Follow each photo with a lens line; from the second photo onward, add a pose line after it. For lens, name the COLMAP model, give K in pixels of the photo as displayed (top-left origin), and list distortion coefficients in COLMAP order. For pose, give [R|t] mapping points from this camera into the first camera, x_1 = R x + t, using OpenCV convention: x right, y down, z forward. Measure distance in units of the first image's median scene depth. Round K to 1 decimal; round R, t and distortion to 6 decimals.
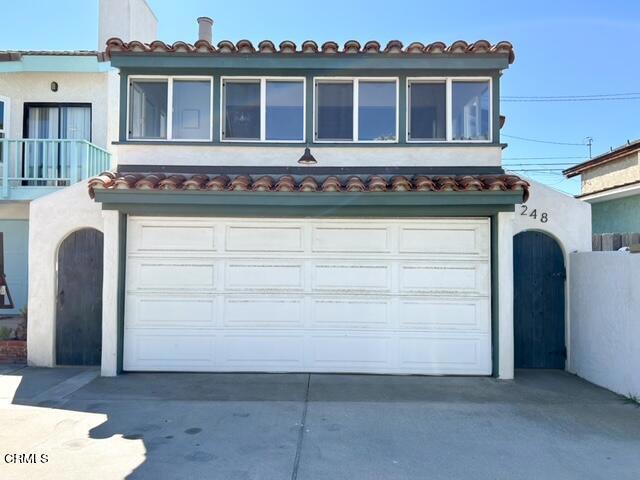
lens RADIAL K [[489.9, 0, 312.1], [0, 489.9, 247.5], [0, 0, 1]] dist [0.026558, -0.016999]
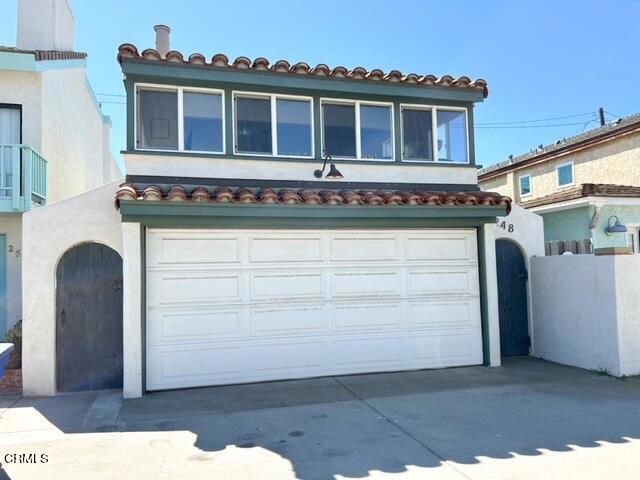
lens RADIAL K [[489.9, 0, 314.7], [0, 489.9, 247.4], [0, 0, 1]] dist [0.026558, -0.016999]
pose [[0.961779, -0.015327, 0.273399, -0.319487], [0.022868, 0.999440, -0.024416, 0.003912], [-0.272871, 0.029735, 0.961591, -0.012561]]
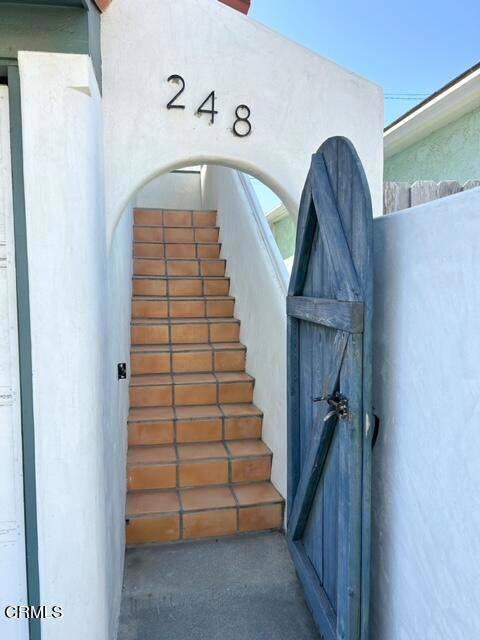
lens RADIAL K [[489.9, 0, 240.6], [0, 489.9, 320.3], [0, 0, 1]] dist [0.026558, -0.016999]
pose [[0.981677, -0.026088, 0.188760, 0.420553], [0.008665, 0.995670, 0.092550, 0.035575], [-0.190357, -0.089218, 0.977652, 0.707465]]
